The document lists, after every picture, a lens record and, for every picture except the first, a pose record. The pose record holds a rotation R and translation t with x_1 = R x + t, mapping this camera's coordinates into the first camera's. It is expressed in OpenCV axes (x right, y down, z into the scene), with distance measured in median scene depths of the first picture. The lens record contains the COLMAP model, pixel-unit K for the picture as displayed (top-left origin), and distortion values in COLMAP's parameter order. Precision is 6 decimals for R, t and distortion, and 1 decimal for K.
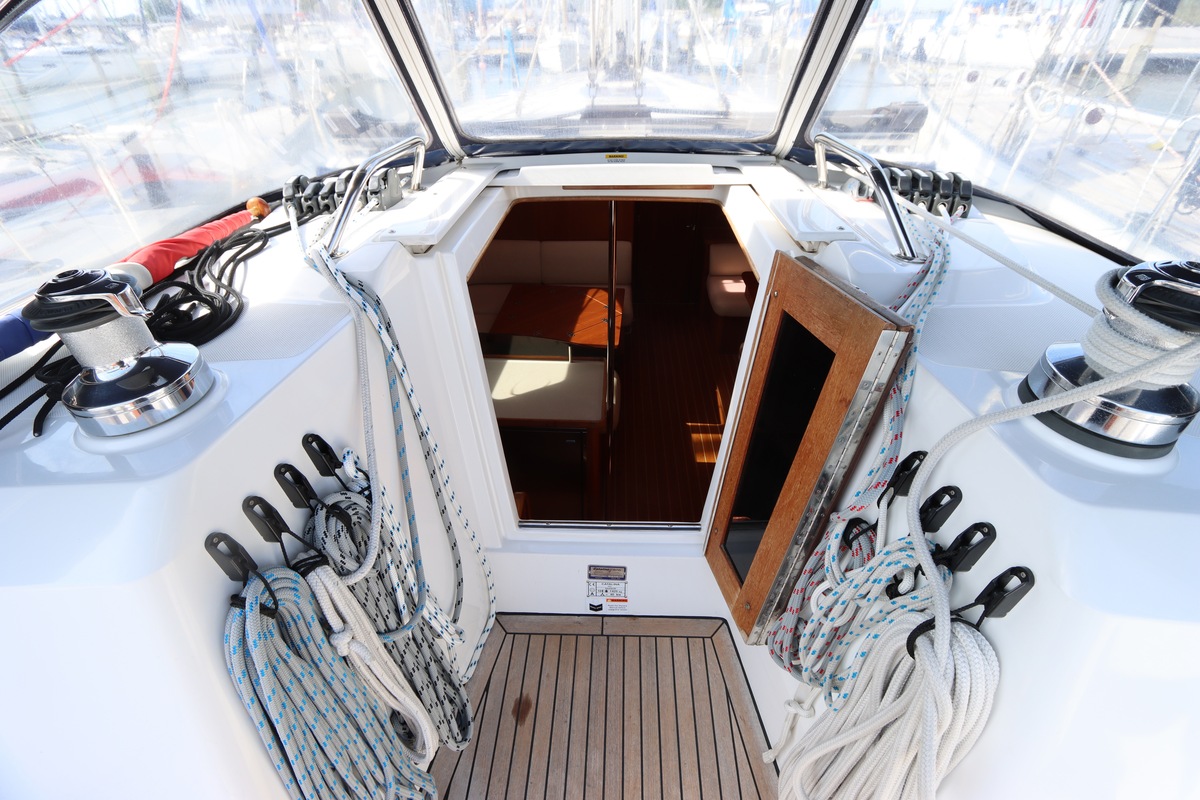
lens RADIAL K [[568.2, 0, 600.9], [0, 568.2, 394.6], [0, 0, 1]] dist [-0.016172, 0.002241]
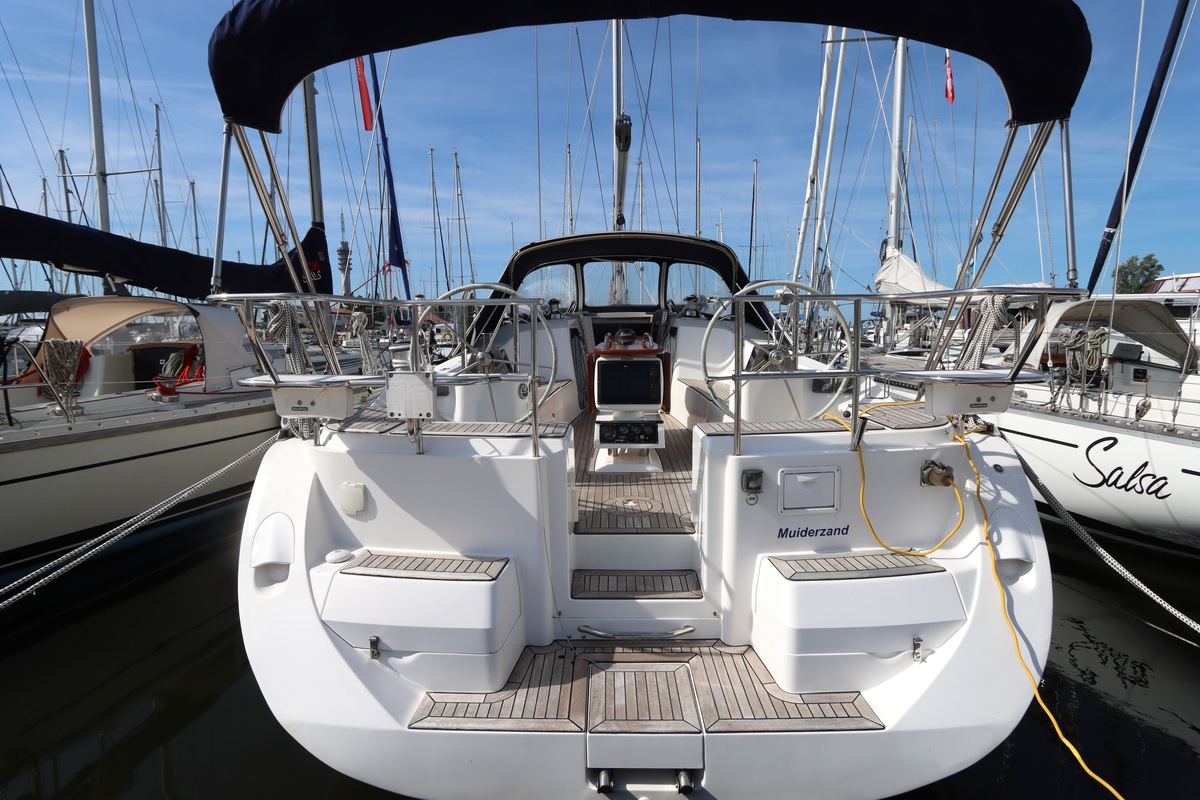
lens RADIAL K [[588.6, 0, 605.9], [0, 588.6, 395.2], [0, 0, 1]] dist [-0.015294, -0.000140]
pose [[0.999793, -0.012779, 0.015834, -0.244551], [0.018744, 0.881182, -0.472406, 3.139683], [-0.007916, 0.472605, 0.881239, -3.616885]]
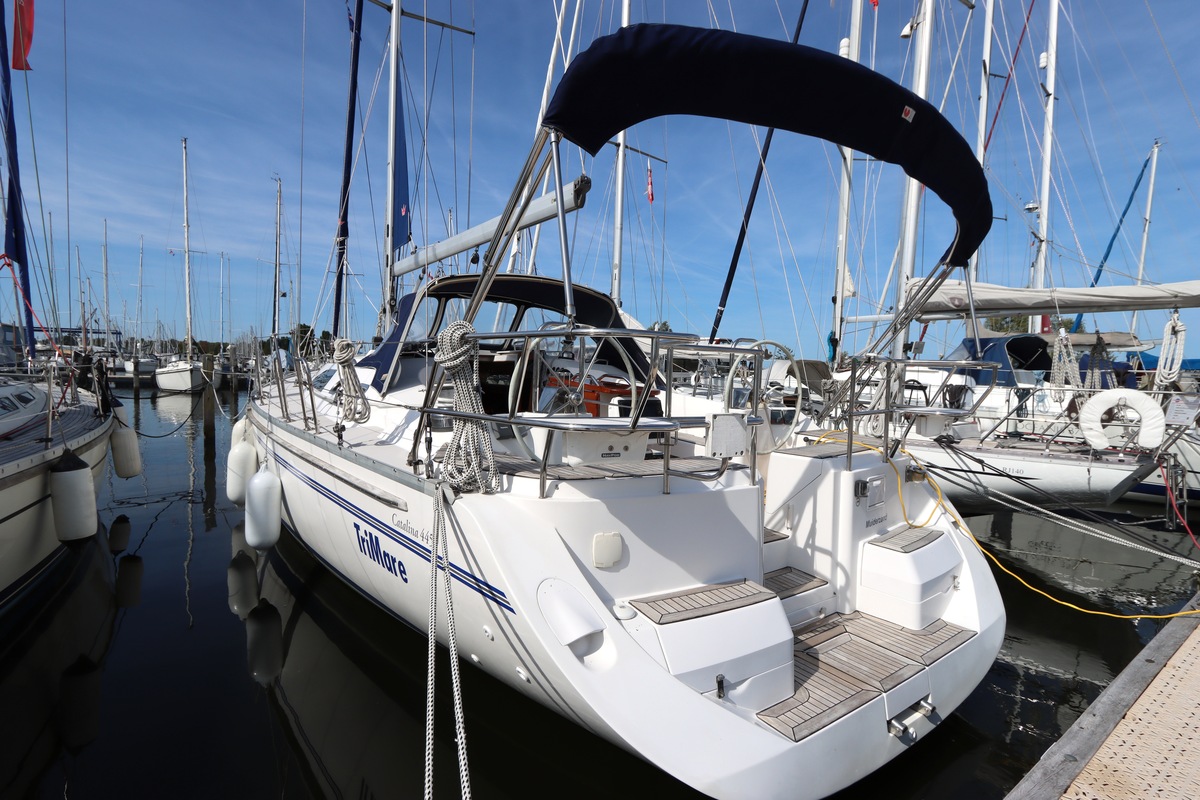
lens RADIAL K [[565.1, 0, 609.1], [0, 565.1, 401.9], [0, 0, 1]] dist [-0.002434, 0.000012]
pose [[0.787480, -0.012429, 0.616215, -2.493303], [0.325705, 0.857184, -0.398939, 2.752609], [-0.523251, 0.514861, 0.679063, -3.074366]]
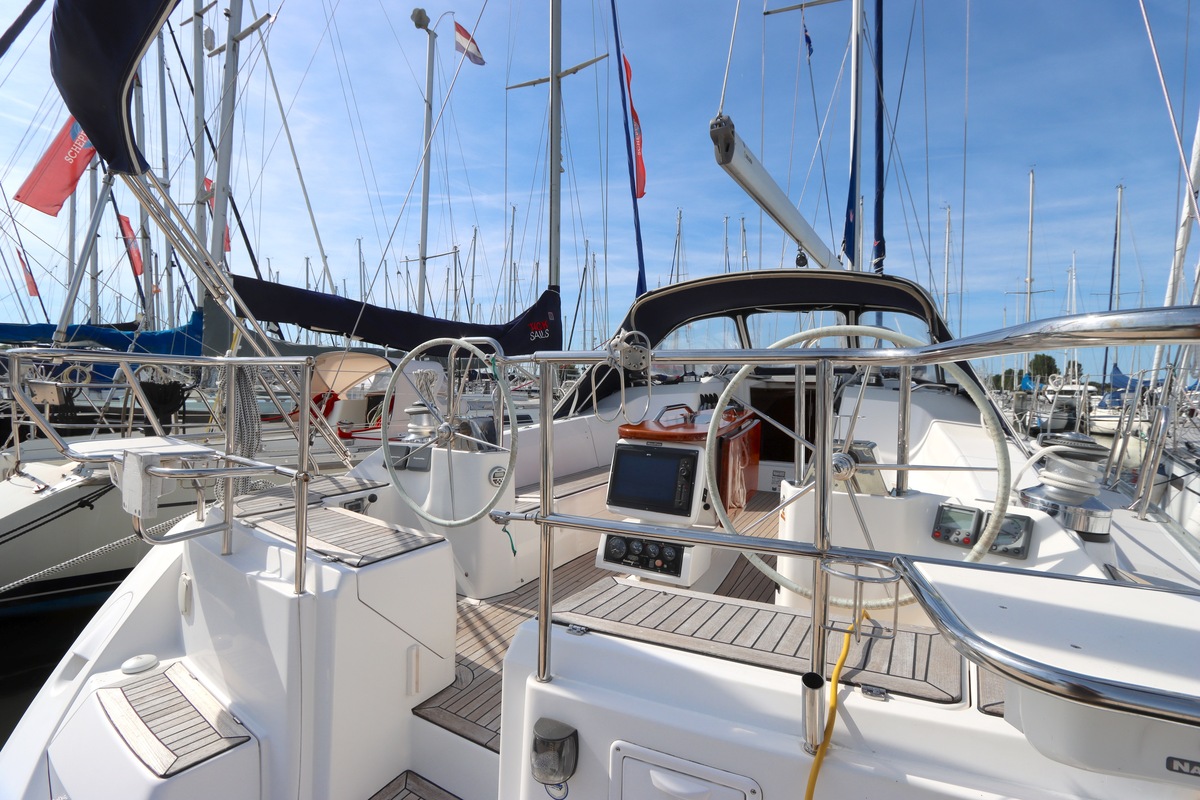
lens RADIAL K [[570.8, 0, 600.4], [0, 570.8, 396.5], [0, 0, 1]] dist [-0.017059, 0.001220]
pose [[0.877188, 0.030945, -0.479148, 0.848729], [-0.291686, 0.827018, -0.480584, 2.340784], [0.381393, 0.561323, 0.734477, -2.565995]]
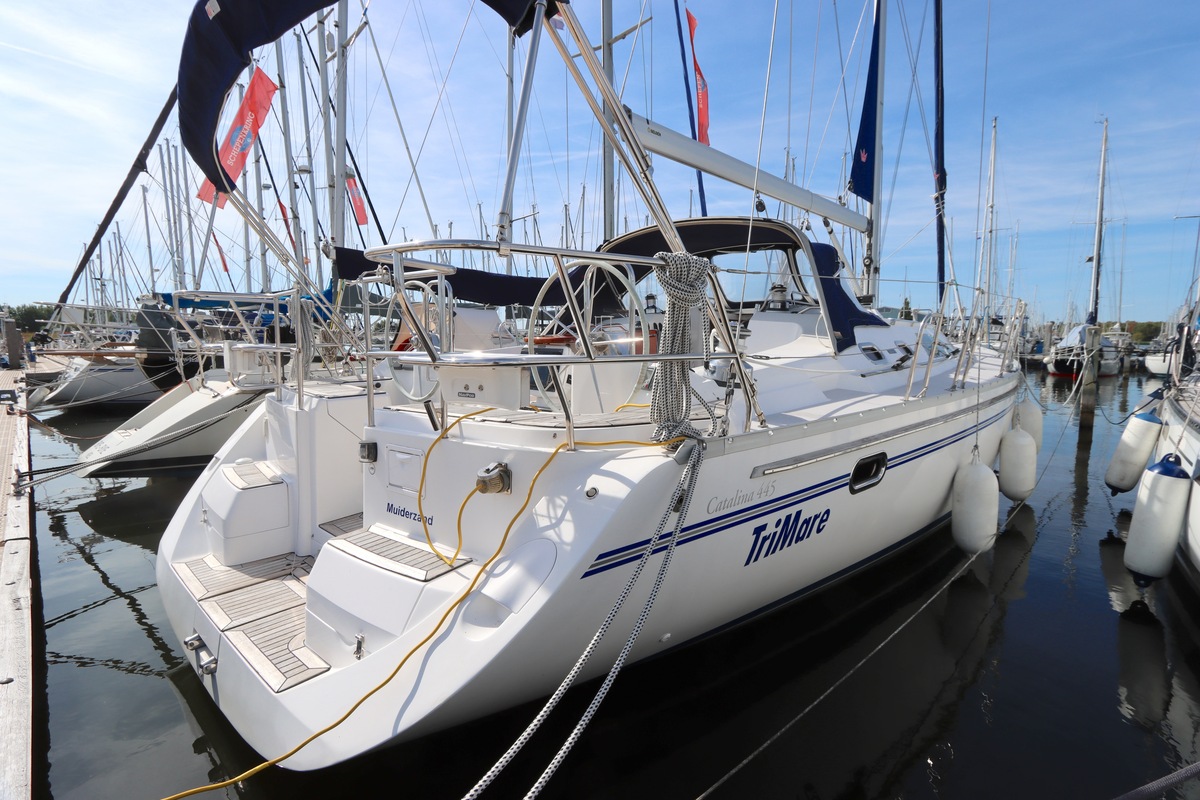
lens RADIAL K [[558.7, 0, 596.9], [0, 558.7, 395.2], [0, 0, 1]] dist [-0.007151, 0.000048]
pose [[0.755690, 0.070589, -0.651115, 2.430150], [-0.374306, 0.862357, -0.340934, 2.617492], [0.537427, 0.501356, 0.678096, -2.650617]]
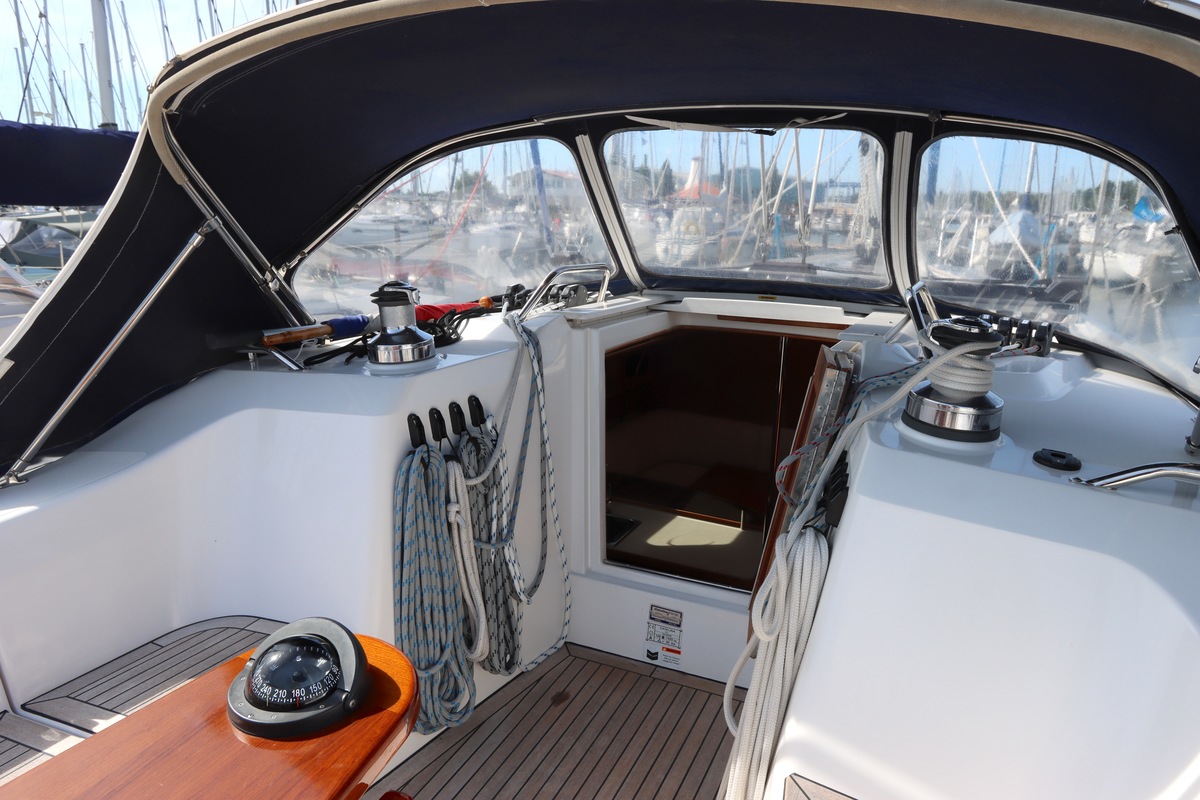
lens RADIAL K [[805.3, 0, 600.0], [0, 805.3, 400.0], [0, 0, 1]] dist [-0.009137, -0.000901]
pose [[0.916906, 0.119167, -0.380897, 0.584716], [-0.246301, 0.919919, -0.305098, 0.577209], [0.314036, 0.373561, 0.872831, -0.755180]]
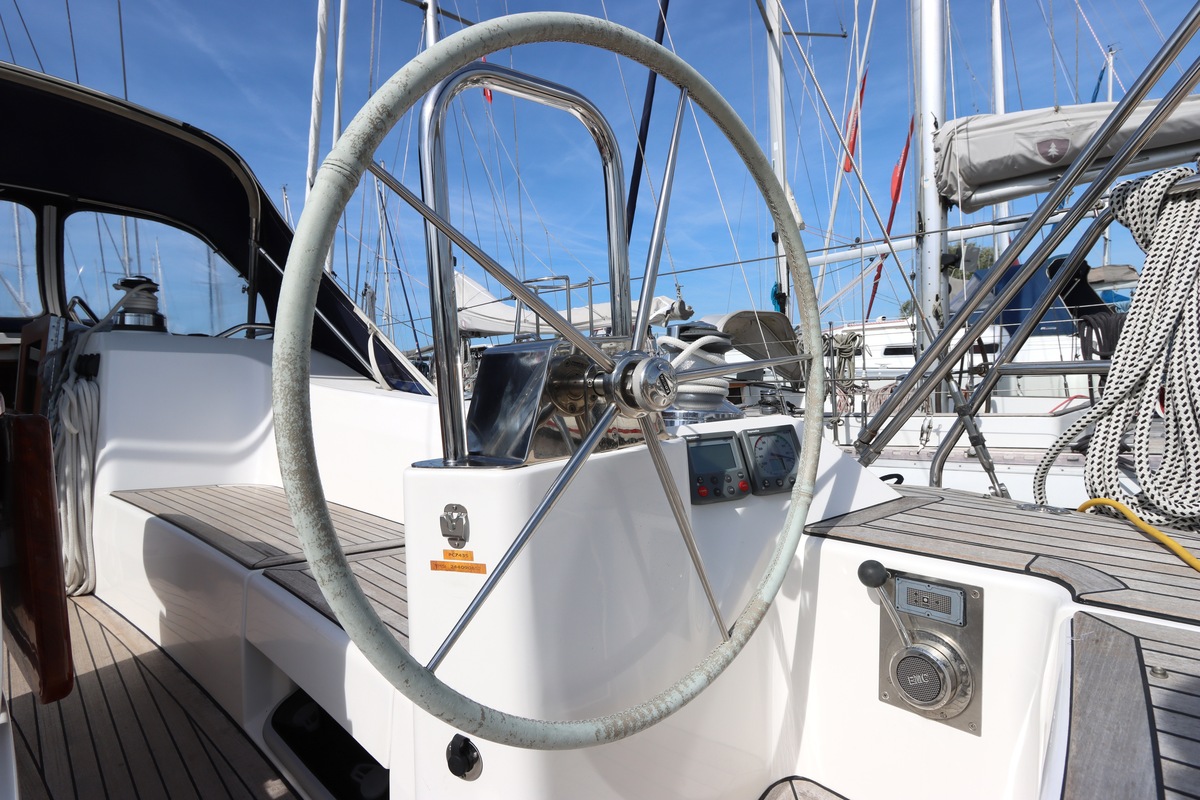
lens RADIAL K [[631.9, 0, 604.4], [0, 631.9, 398.1], [0, 0, 1]] dist [-0.005500, -0.001419]
pose [[0.699624, -0.072666, 0.710806, 0.151480], [0.450429, 0.817098, -0.359811, 1.799083], [-0.554652, 0.571900, 0.604393, -1.443951]]
